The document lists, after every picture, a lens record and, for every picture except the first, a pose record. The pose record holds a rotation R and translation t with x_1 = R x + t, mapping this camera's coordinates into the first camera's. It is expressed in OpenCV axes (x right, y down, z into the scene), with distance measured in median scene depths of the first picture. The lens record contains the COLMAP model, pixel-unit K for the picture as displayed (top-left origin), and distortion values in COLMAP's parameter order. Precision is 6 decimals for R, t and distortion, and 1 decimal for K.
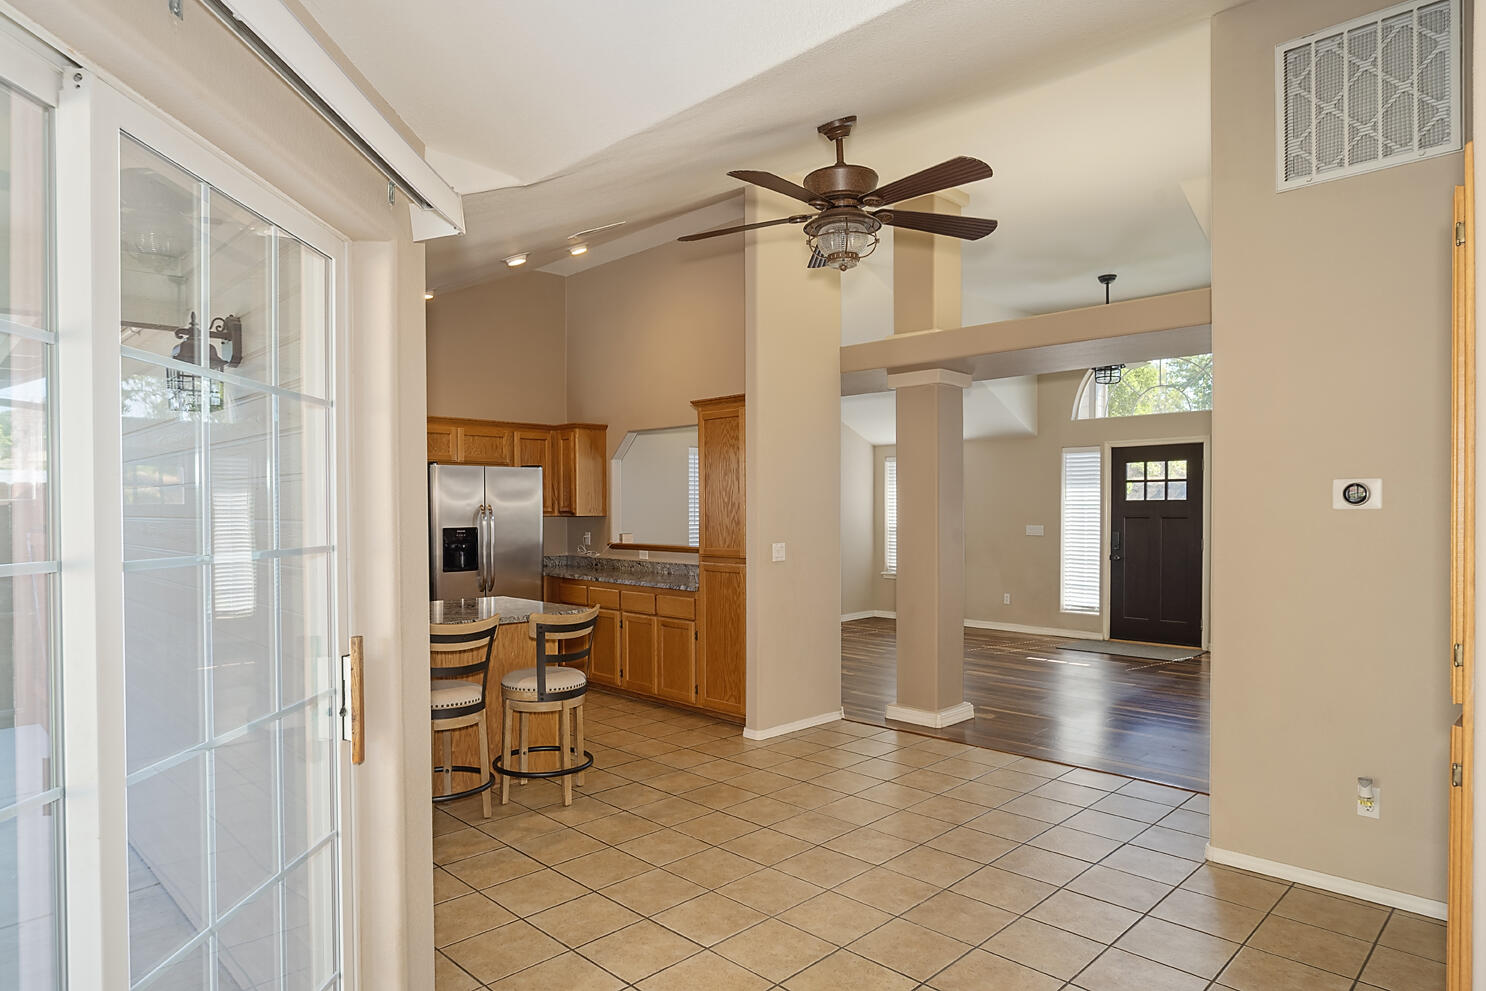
lens RADIAL K [[853.5, 0, 747.3], [0, 853.5, 526.5], [0, 0, 1]] dist [-0.003016, -0.000560]
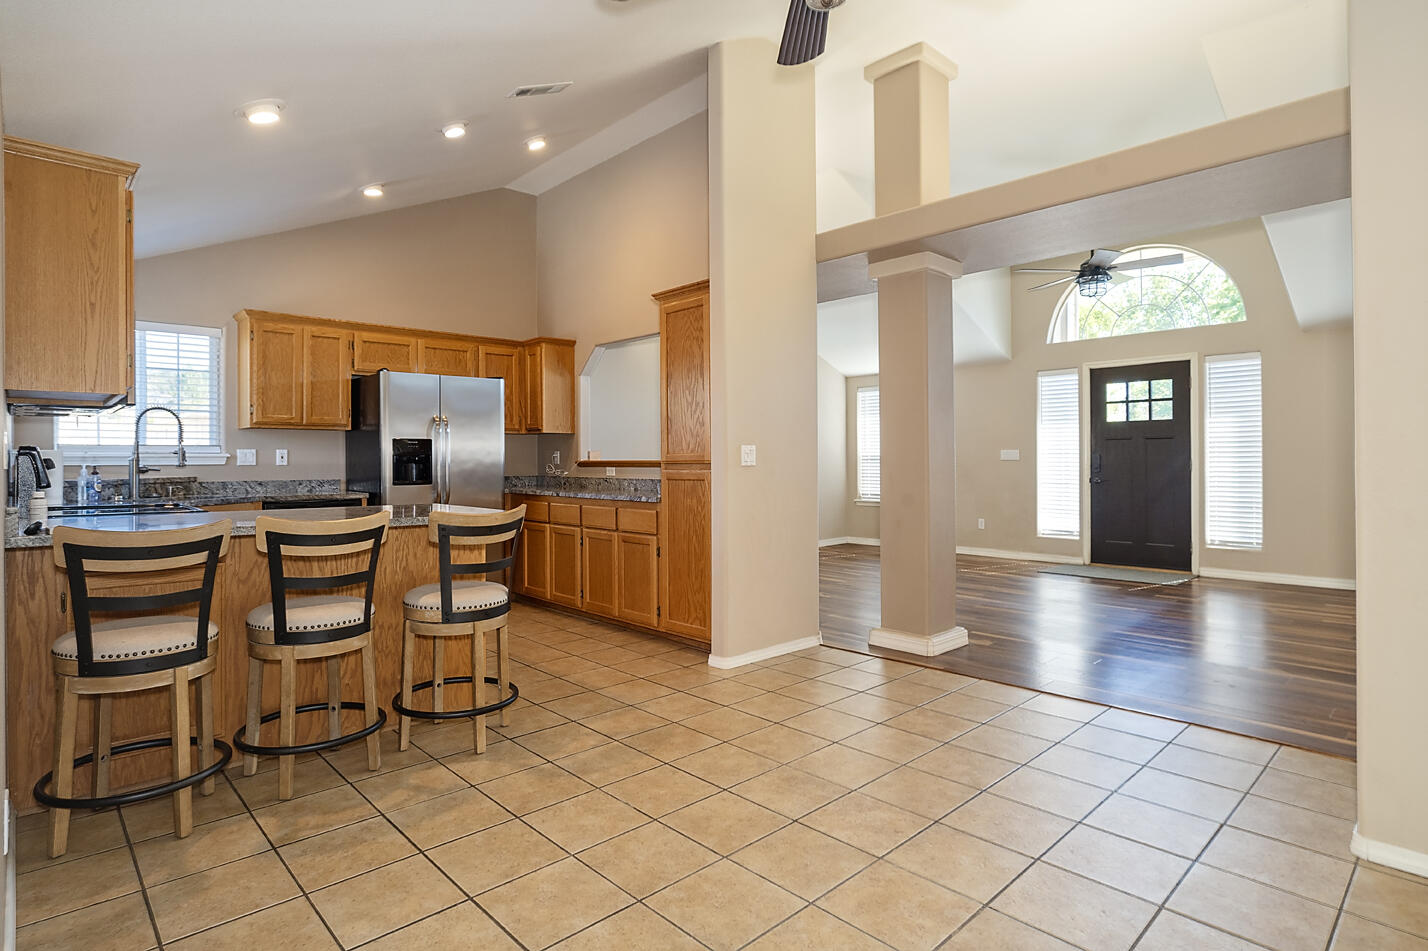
lens RADIAL K [[715.8, 0, 703.3], [0, 715.8, 465.7], [0, 0, 1]] dist [-0.004709, 0.000515]
pose [[0.999176, -0.003268, -0.040465, 0.019581], [0.002561, 0.999843, -0.017510, 0.050929], [0.040516, 0.017392, 0.999028, 0.244991]]
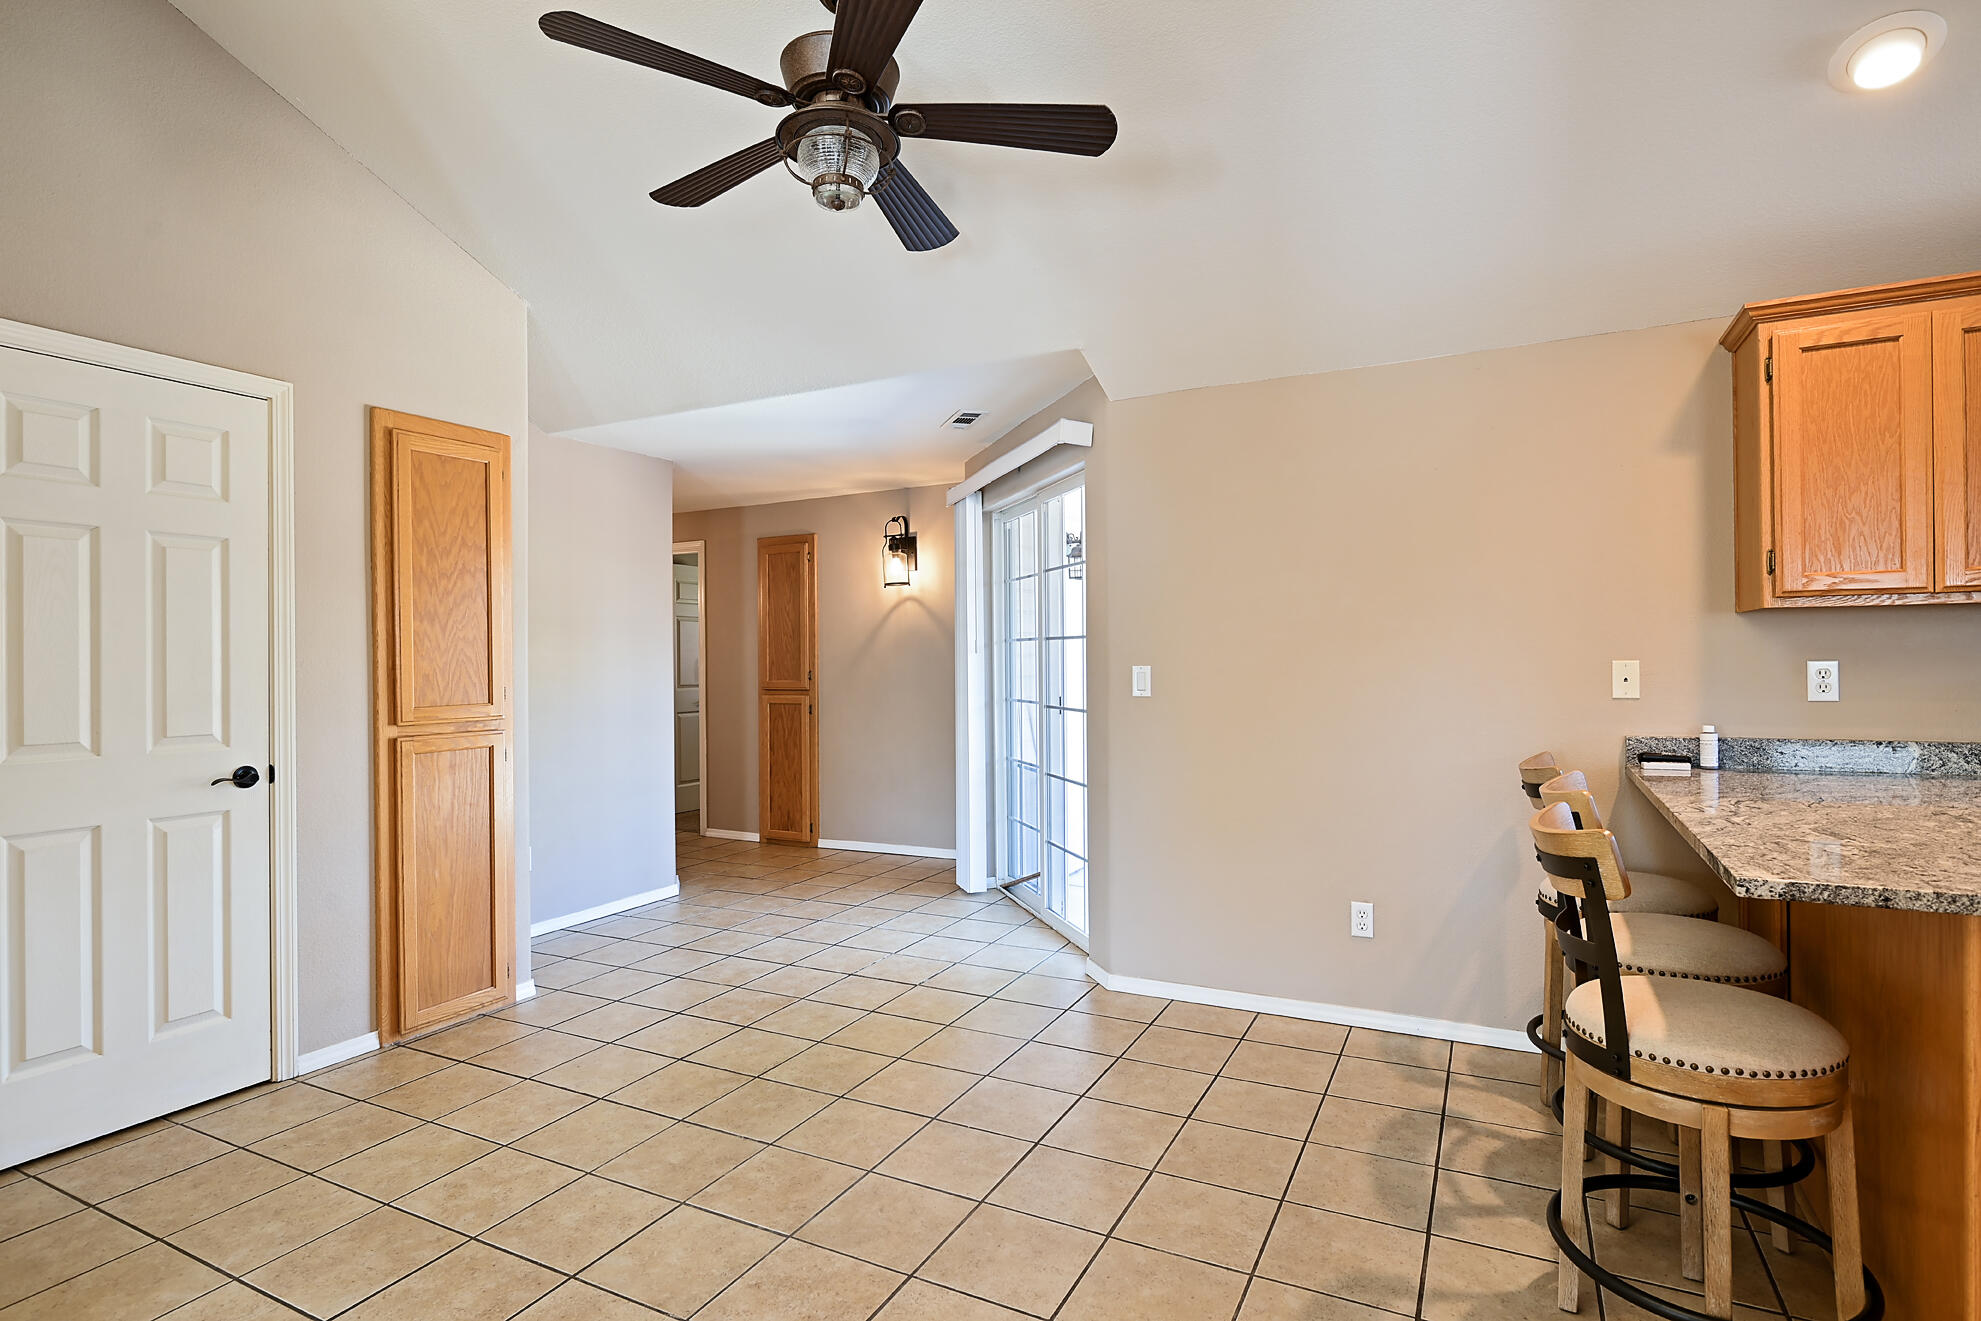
lens RADIAL K [[993.0, 0, 975.7], [0, 993.0, 646.9], [0, 0, 1]] dist [-0.004709, 0.000515]
pose [[-0.957632, 0.007755, -0.287890, 0.134406], [0.004954, 0.999933, 0.010457, 0.010298], [0.287951, 0.008588, -0.957607, 1.008576]]
